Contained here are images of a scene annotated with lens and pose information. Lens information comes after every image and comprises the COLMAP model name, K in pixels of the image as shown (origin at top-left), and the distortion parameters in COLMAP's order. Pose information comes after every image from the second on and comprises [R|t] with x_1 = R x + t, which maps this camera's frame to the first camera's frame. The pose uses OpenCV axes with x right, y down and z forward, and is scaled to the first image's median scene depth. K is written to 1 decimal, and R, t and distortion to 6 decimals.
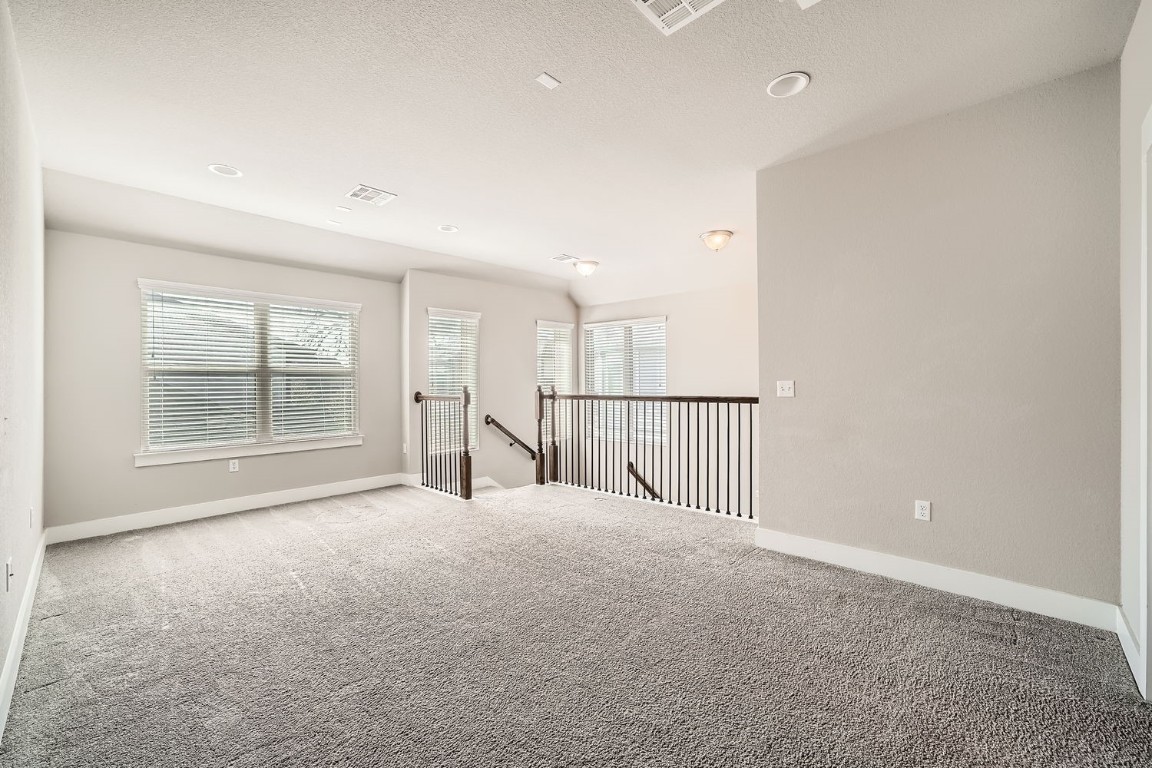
lens RADIAL K [[462.9, 0, 576.8], [0, 462.9, 384.0], [0, 0, 1]] dist [-0.024995, 0.001011]
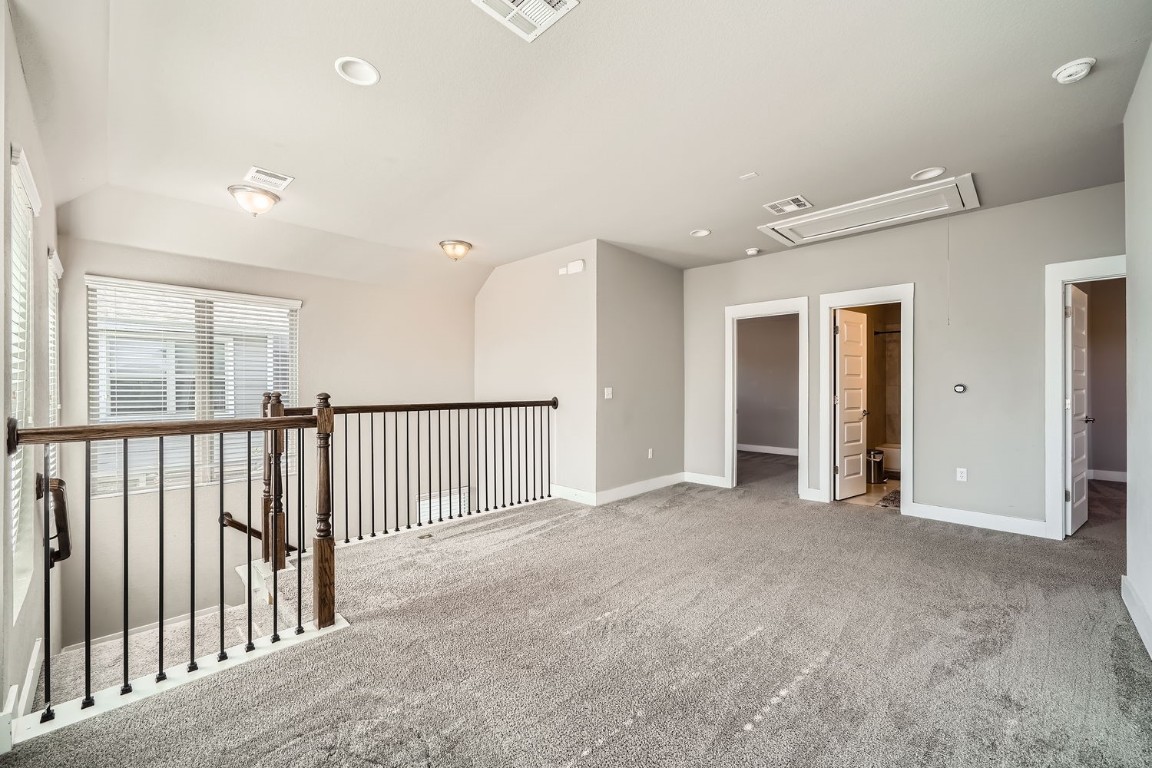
lens RADIAL K [[462.9, 0, 577.4], [0, 462.9, 390.1], [0, 0, 1]] dist [-0.024995, 0.001011]
pose [[0.036892, 0.009421, 0.999275, -0.791747], [0.004841, 0.999942, -0.009606, 0.010000], [-0.999308, 0.005192, 0.036844, 0.770833]]
